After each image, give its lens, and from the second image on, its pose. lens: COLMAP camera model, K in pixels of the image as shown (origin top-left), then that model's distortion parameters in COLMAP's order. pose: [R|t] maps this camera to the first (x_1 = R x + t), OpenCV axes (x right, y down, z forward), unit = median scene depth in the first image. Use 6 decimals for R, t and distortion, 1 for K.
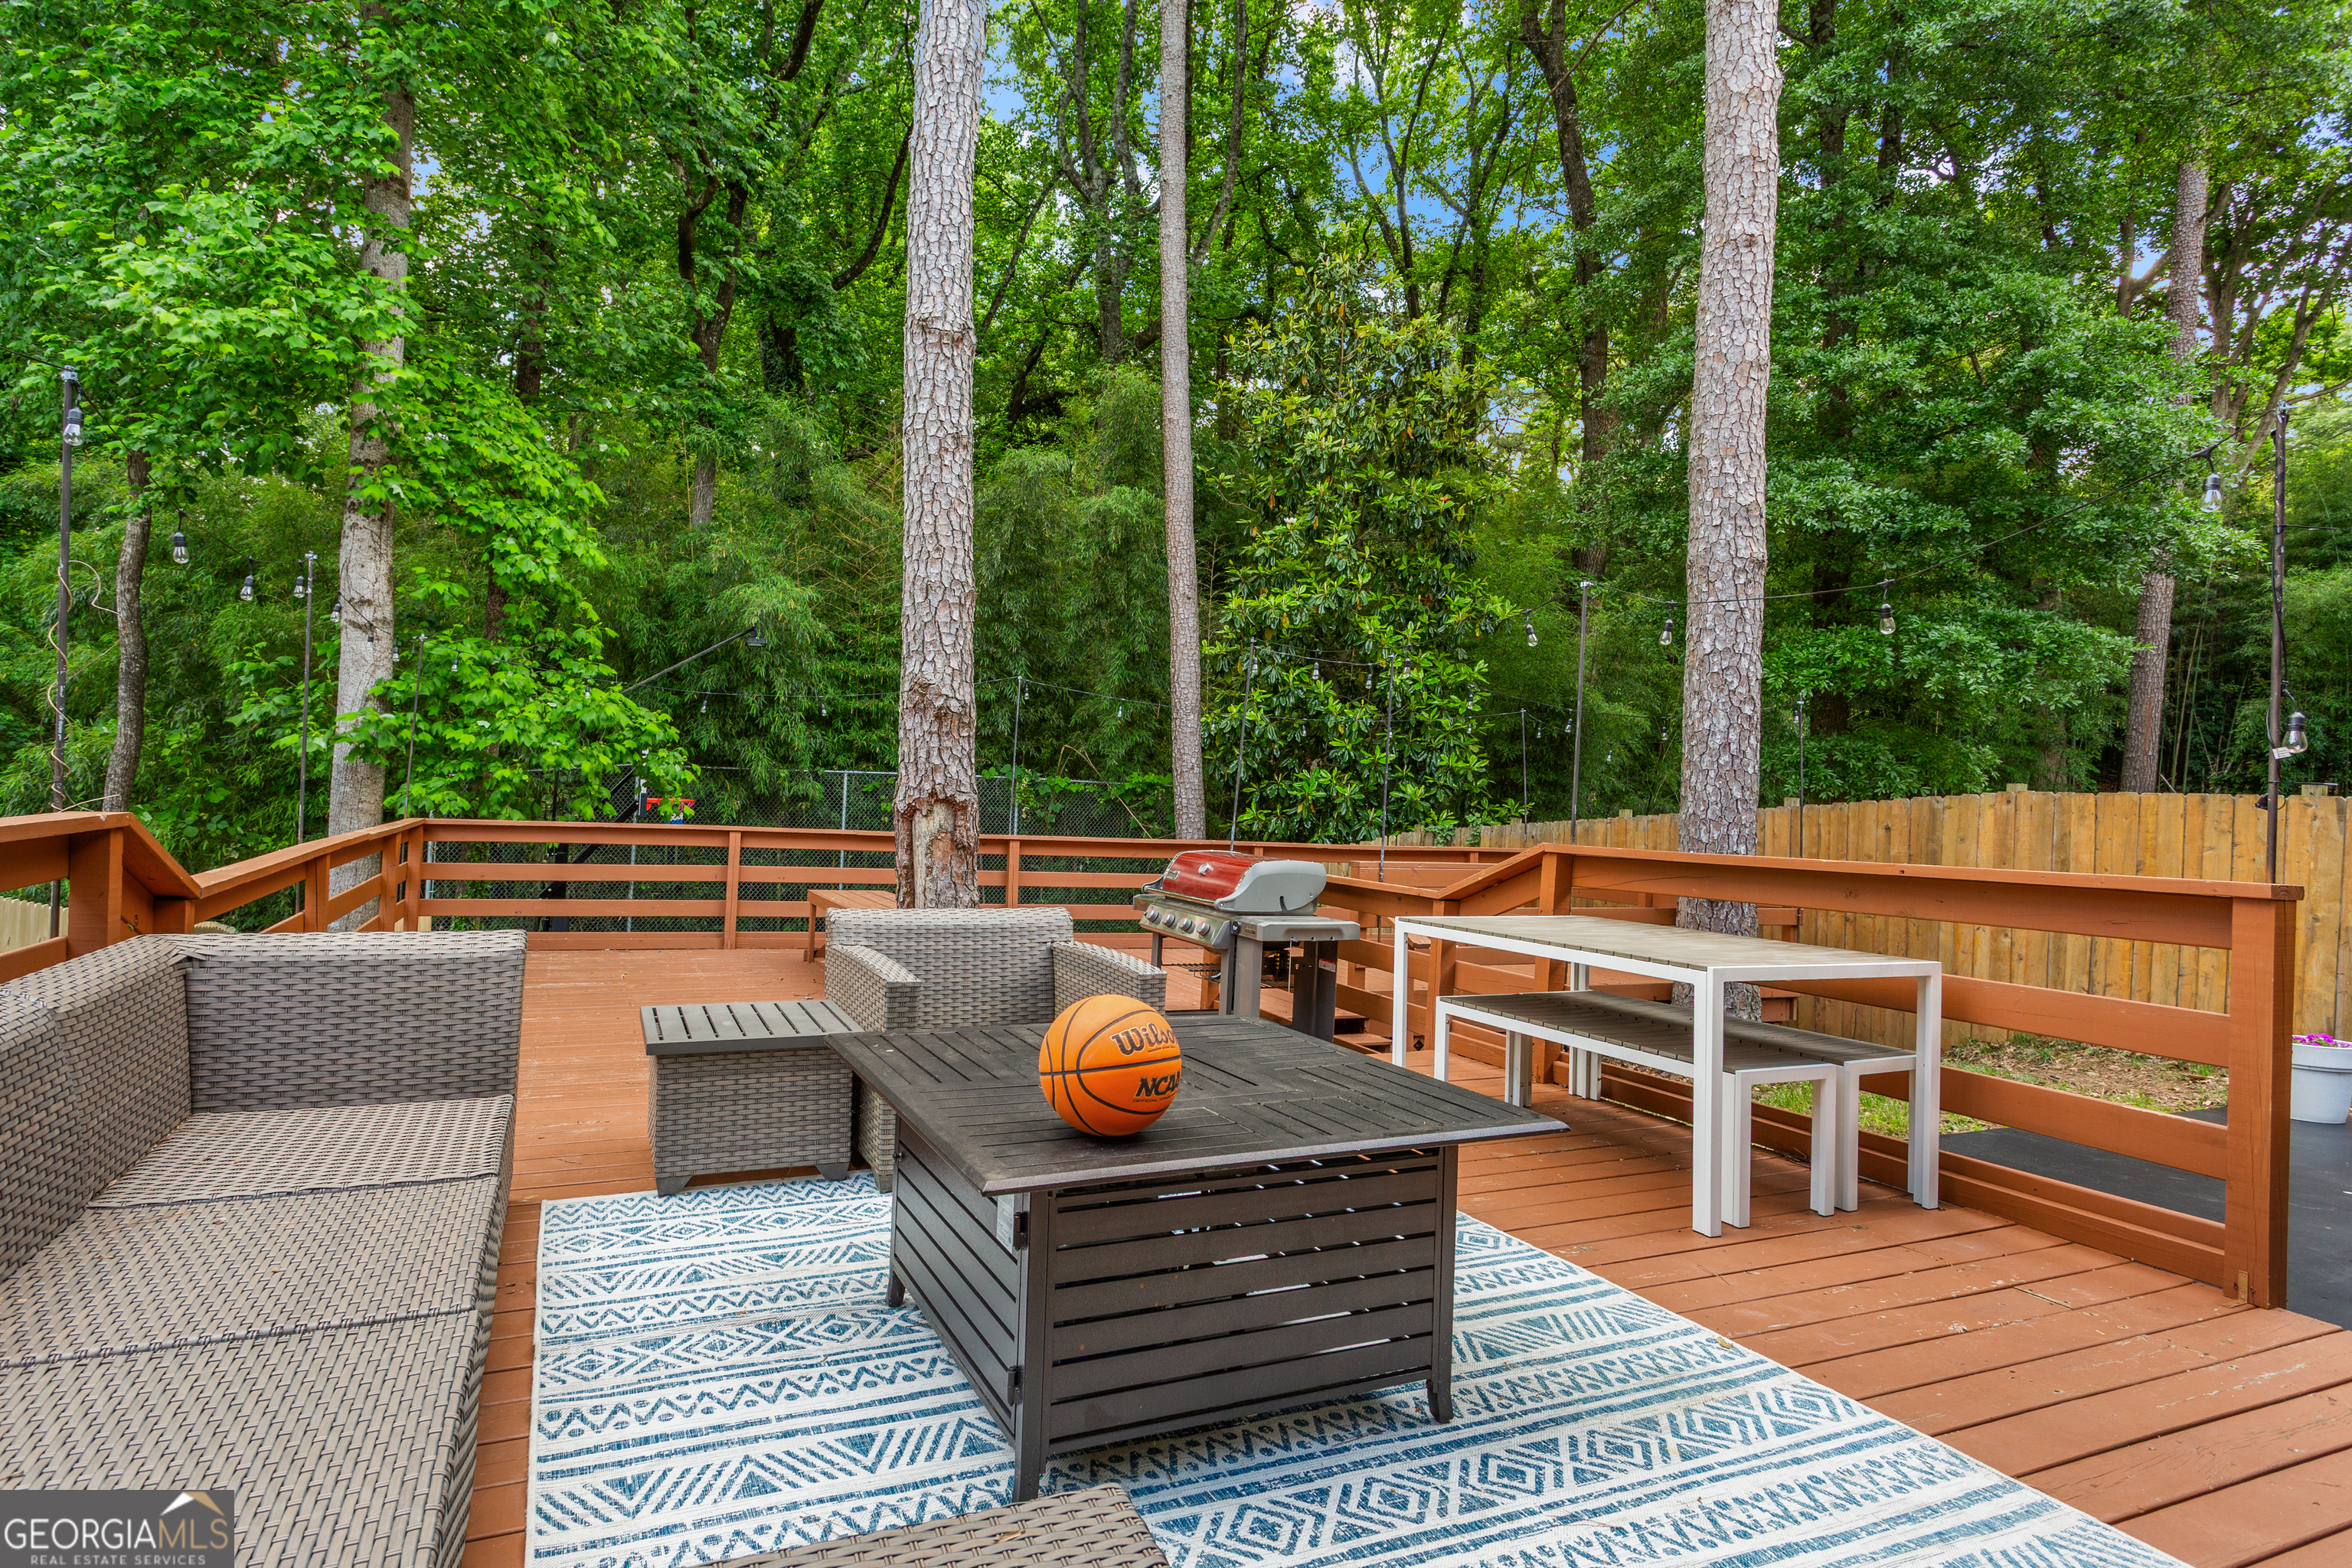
lens RADIAL K [[1159.3, 0, 1176.4], [0, 1159.3, 758.8], [0, 0, 1]] dist [0.003892, 0.000692]
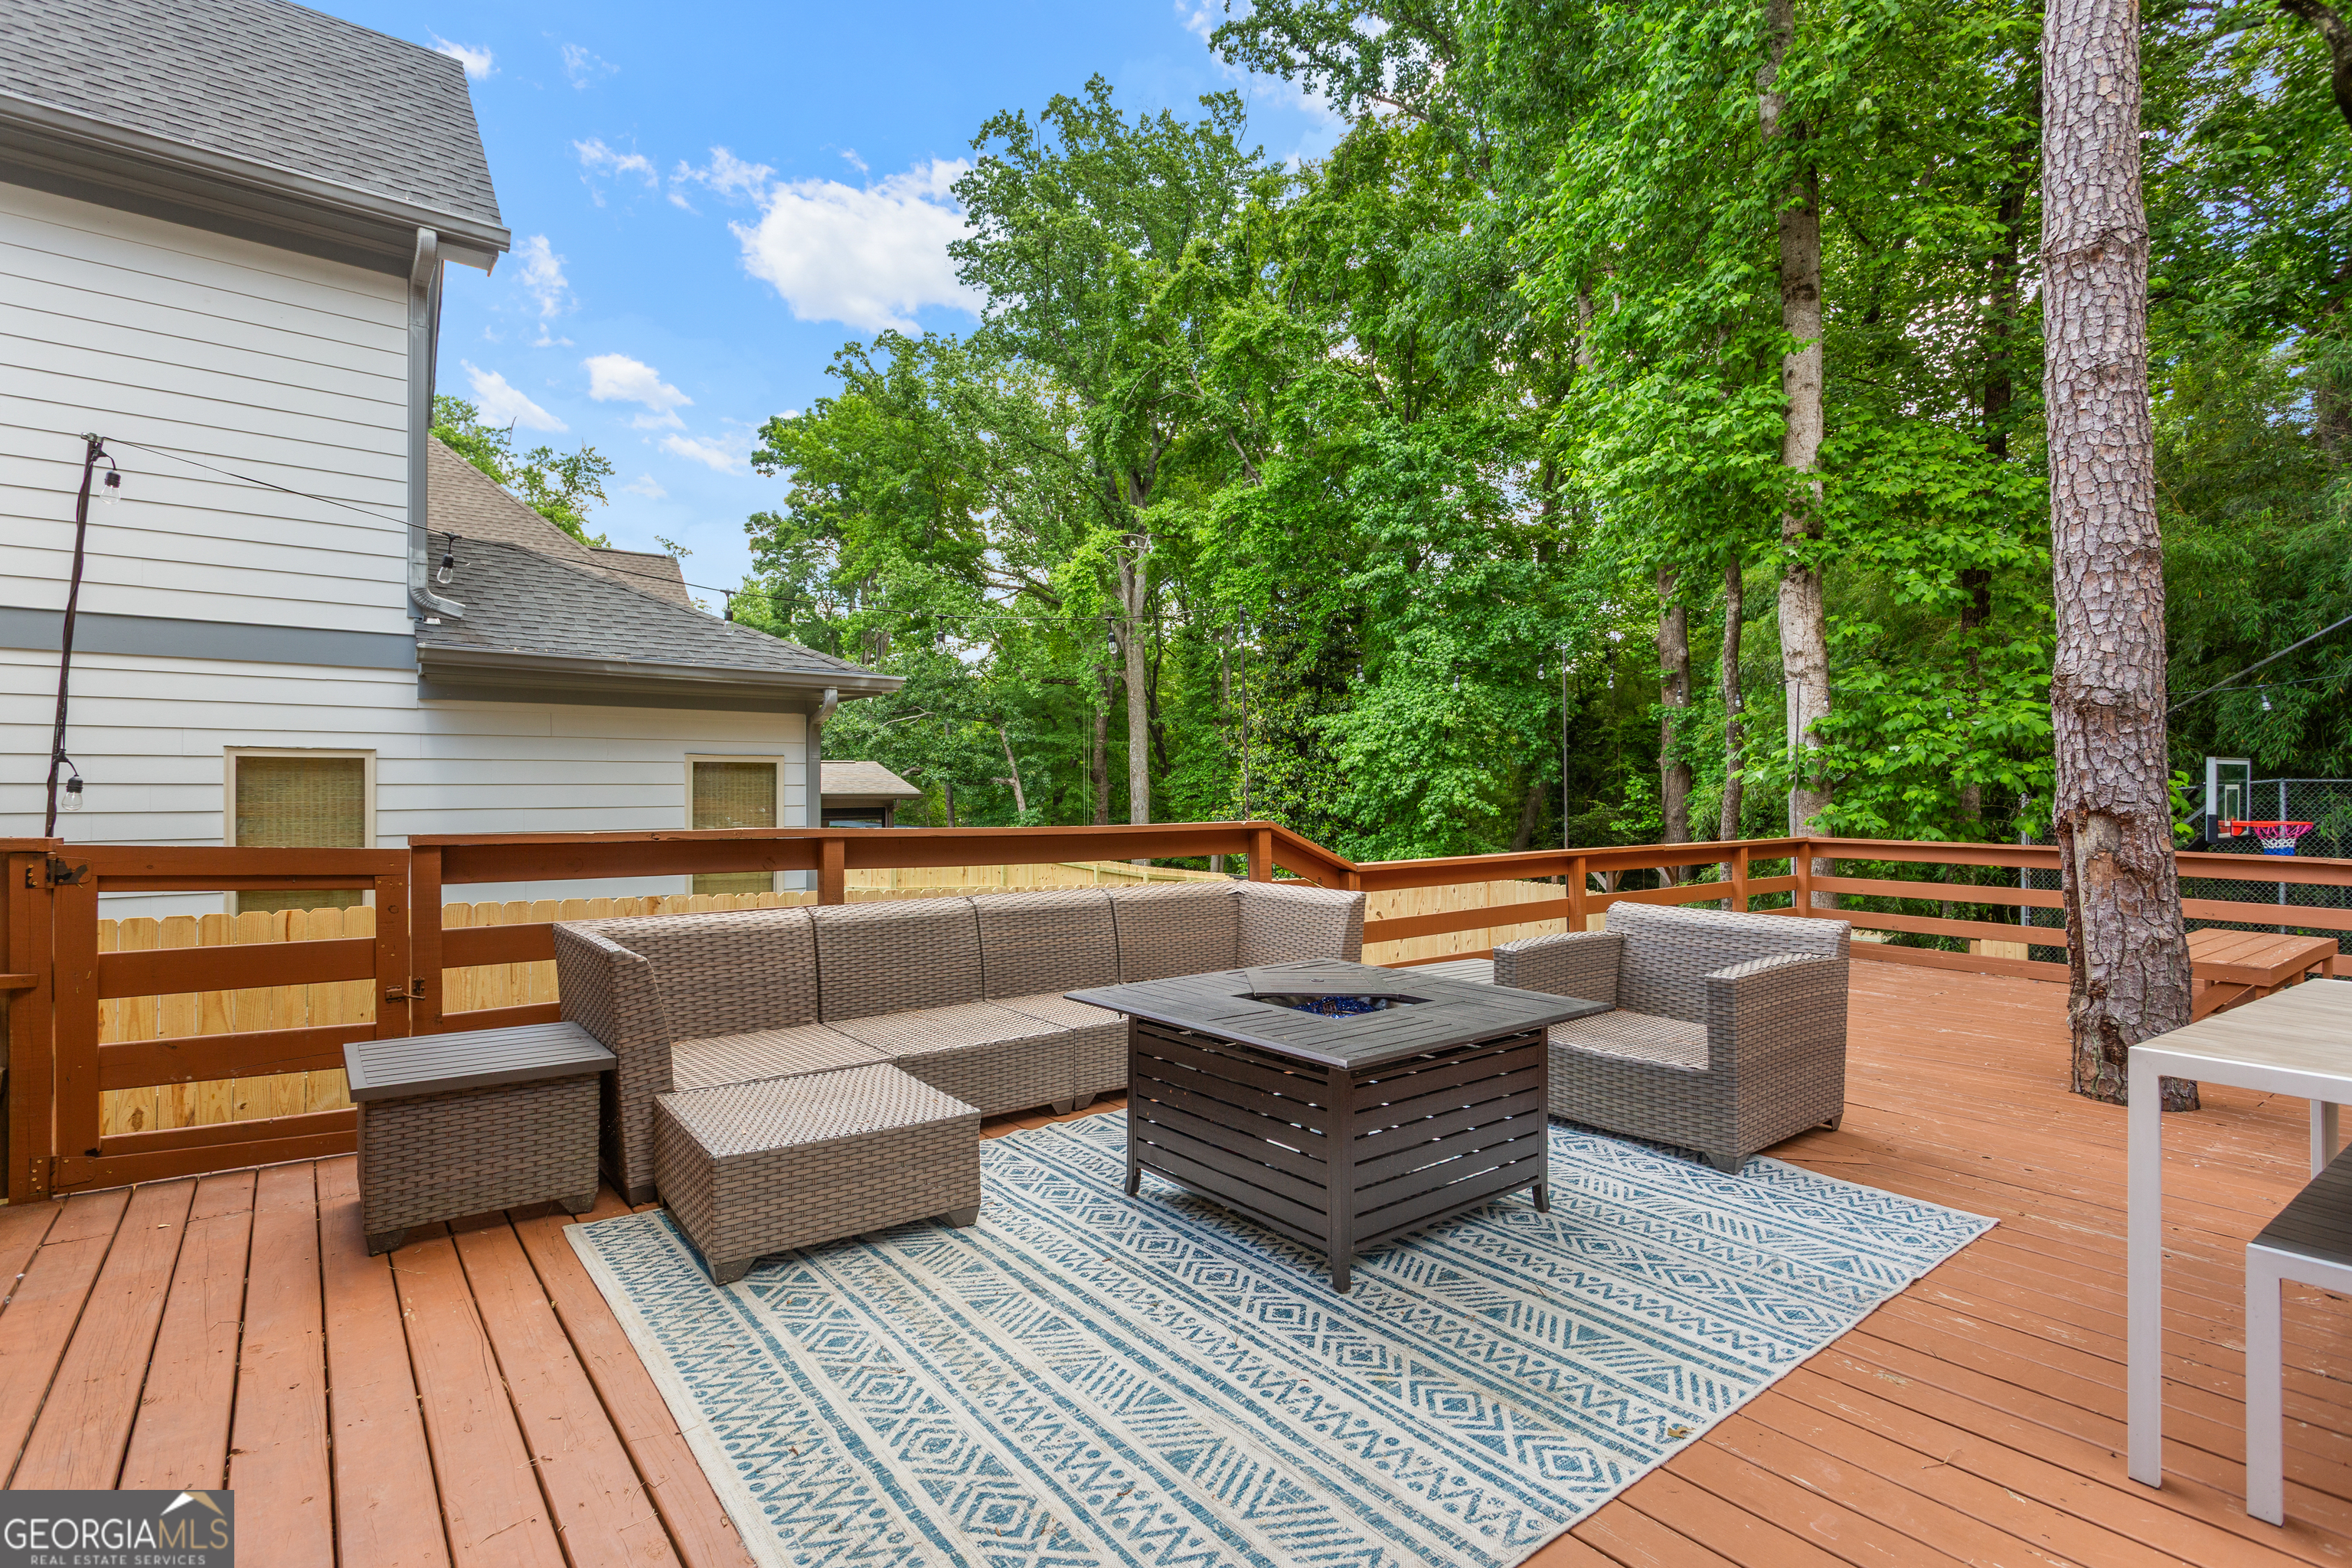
lens RADIAL K [[1117.6, 0, 1169.1], [0, 1117.6, 780.0], [0, 0, 1]] dist [0.002442, -0.000242]
pose [[0.266039, -0.043791, -0.962967, 1.177088], [0.037521, 0.998681, -0.035049, 0.047440], [0.963232, -0.026807, 0.267331, 0.443660]]
